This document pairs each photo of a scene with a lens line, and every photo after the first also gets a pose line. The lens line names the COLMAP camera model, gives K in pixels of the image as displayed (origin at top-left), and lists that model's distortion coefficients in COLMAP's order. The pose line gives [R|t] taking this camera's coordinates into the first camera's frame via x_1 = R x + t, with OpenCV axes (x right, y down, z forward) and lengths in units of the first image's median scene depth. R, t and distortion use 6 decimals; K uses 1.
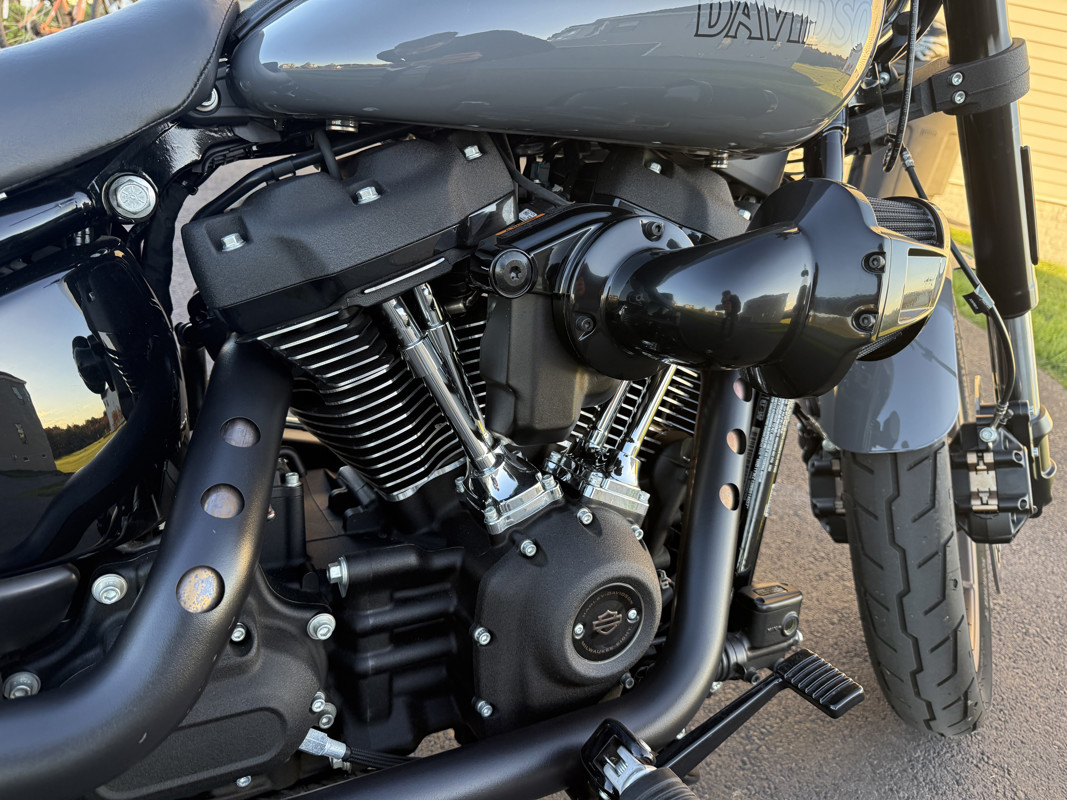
lens RADIAL K [[808.4, 0, 533.5], [0, 808.4, 400.0], [0, 0, 1]] dist [0.056127, 0.003053]
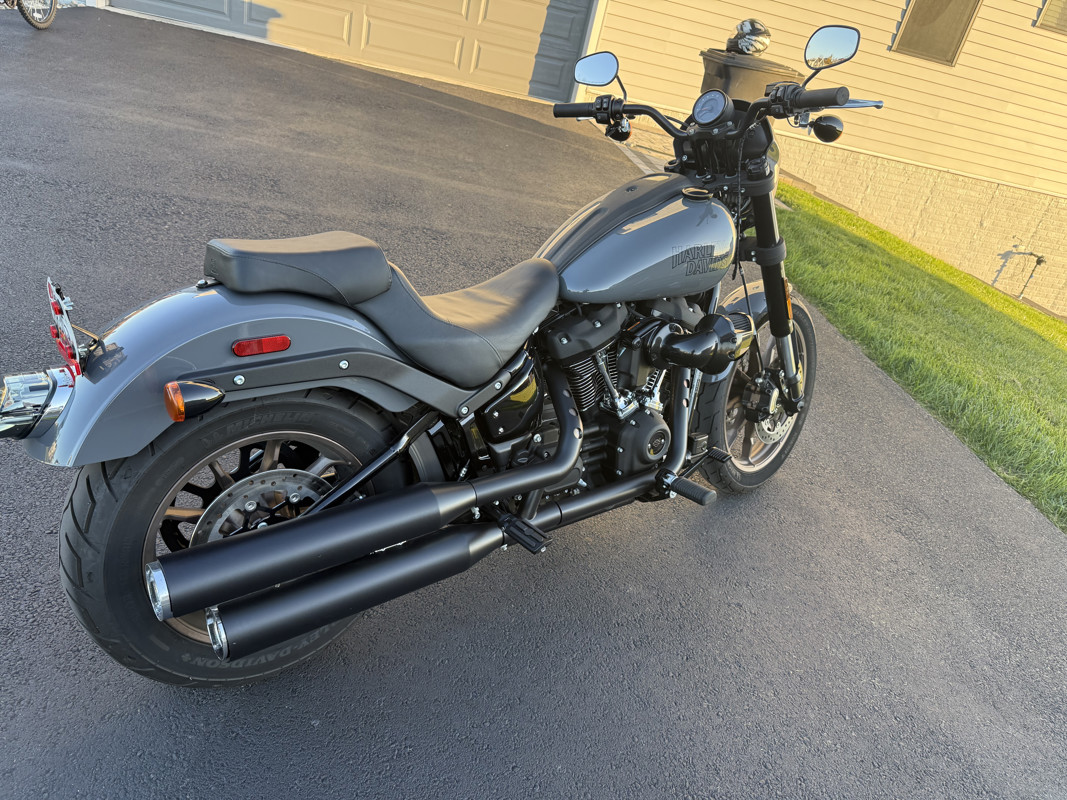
lens RADIAL K [[808.4, 0, 533.5], [0, 808.4, 400.0], [0, 0, 1]] dist [0.056127, 0.003053]
pose [[0.982944, -0.063100, 0.172741, -0.928886], [0.045102, 0.993321, 0.106207, -0.261261], [-0.178289, -0.096605, 0.979225, -2.036090]]
